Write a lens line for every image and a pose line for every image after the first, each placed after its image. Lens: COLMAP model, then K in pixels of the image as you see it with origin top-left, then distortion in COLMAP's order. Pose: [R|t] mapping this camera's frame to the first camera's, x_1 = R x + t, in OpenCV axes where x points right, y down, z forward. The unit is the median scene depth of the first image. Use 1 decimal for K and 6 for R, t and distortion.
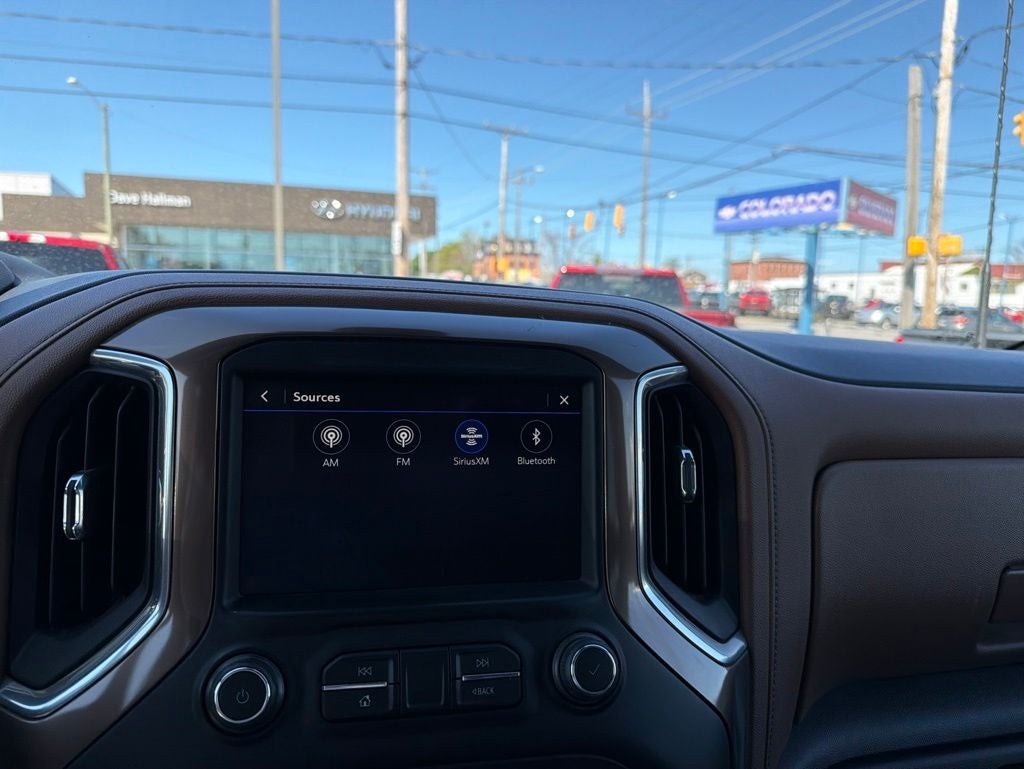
lens RADIAL K [[739.7, 0, 515.6], [0, 739.7, 385.9], [0, 0, 1]] dist [0.000072, -0.005770]
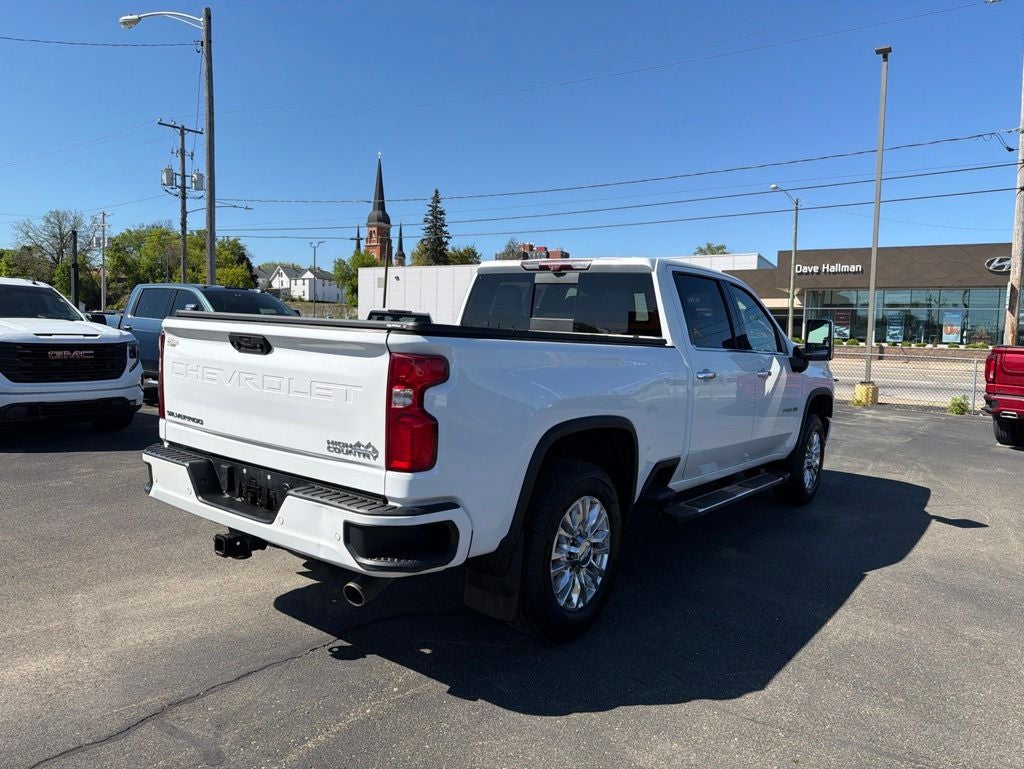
lens RADIAL K [[718.2, 0, 511.0], [0, 718.2, 376.6], [0, 0, 1]] dist [0.045496, -0.058149]
pose [[0.629755, 0.038209, -0.775853, 0.236374], [-0.103535, 0.994007, -0.035086, 0.041270], [0.769863, 0.102423, 0.629937, -0.283411]]
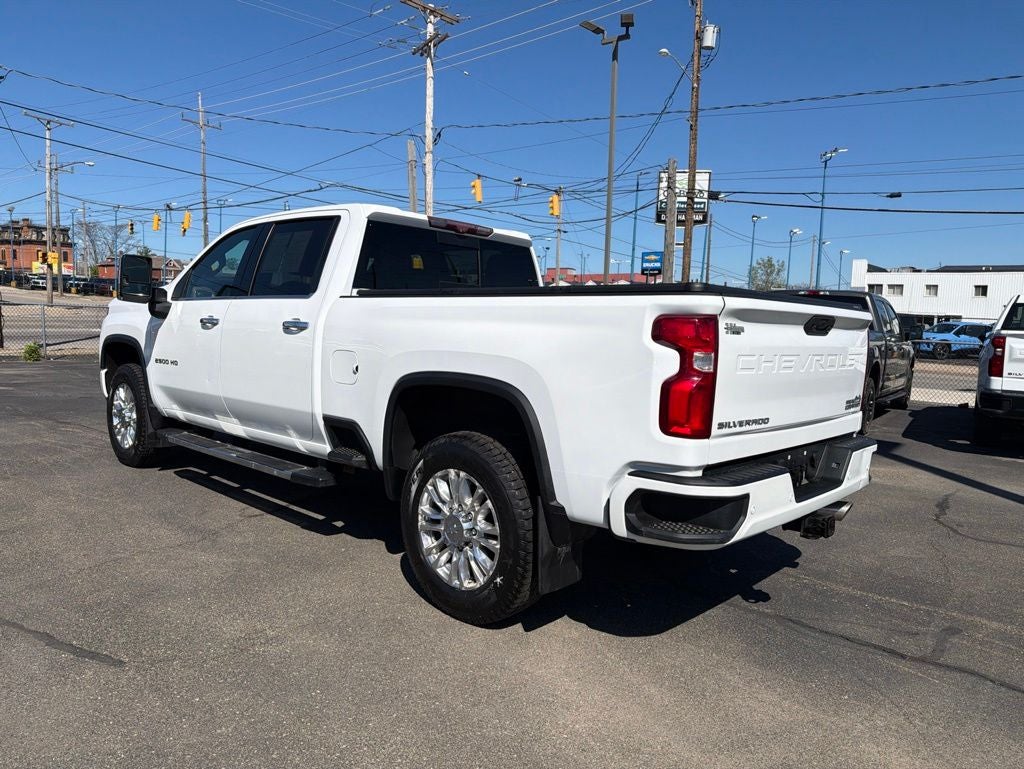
lens RADIAL K [[718.2, 0, 511.0], [0, 718.2, 376.6], [0, 0, 1]] dist [0.045496, -0.058149]
pose [[0.837879, -0.051094, 0.543460, -0.108461], [0.054539, 0.998464, 0.009786, 0.040350], [-0.543125, 0.021440, 0.839378, -0.331023]]
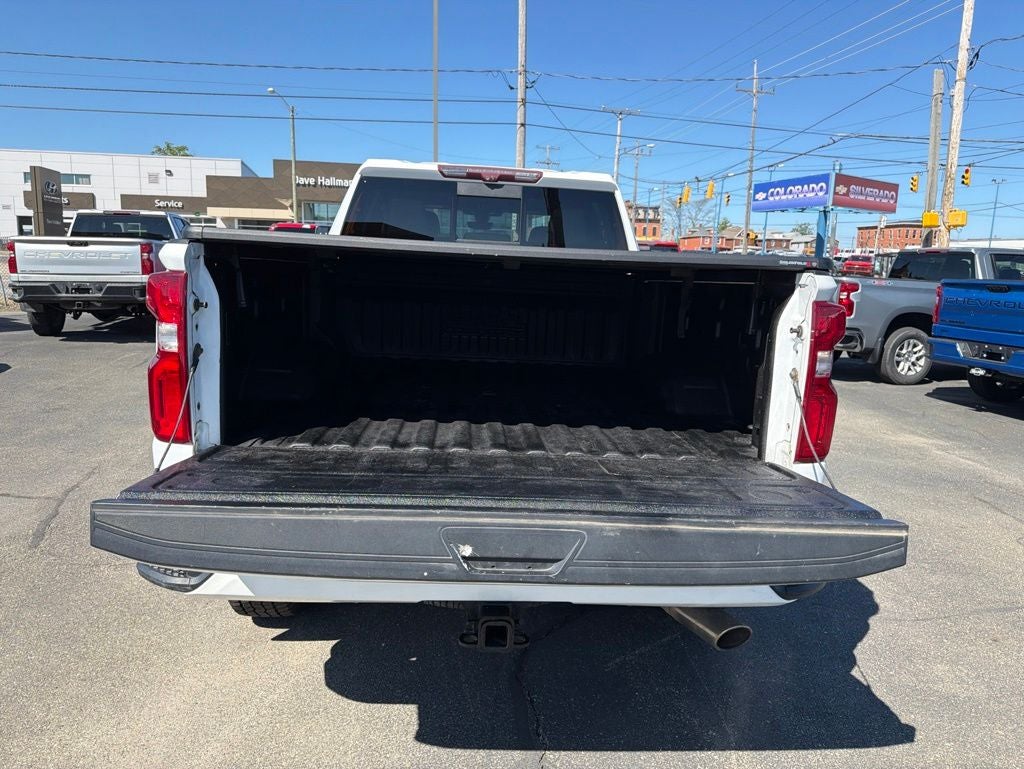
lens RADIAL K [[718.2, 0, 511.0], [0, 718.2, 376.6], [0, 0, 1]] dist [0.045496, -0.058149]
pose [[0.984198, 0.028288, -0.174798, 0.074113], [-0.021632, 0.998971, 0.039868, 0.041445], [0.175746, -0.035457, 0.983797, -0.324050]]
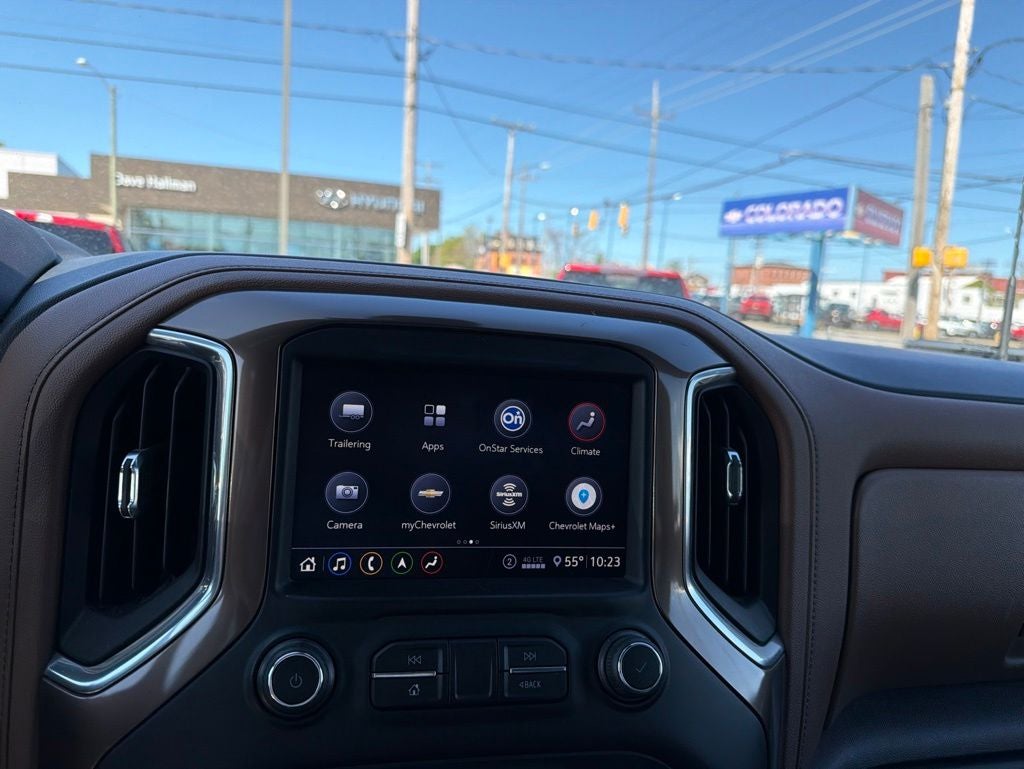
lens RADIAL K [[739.7, 0, 508.7], [0, 739.7, 387.3], [0, 0, 1]] dist [-0.002042, -0.003992]
pose [[0.999310, 0.036729, -0.005457, -0.002040], [-0.036692, 0.999304, 0.006762, 0.000132], [0.005702, -0.006557, 0.999962, 0.000061]]
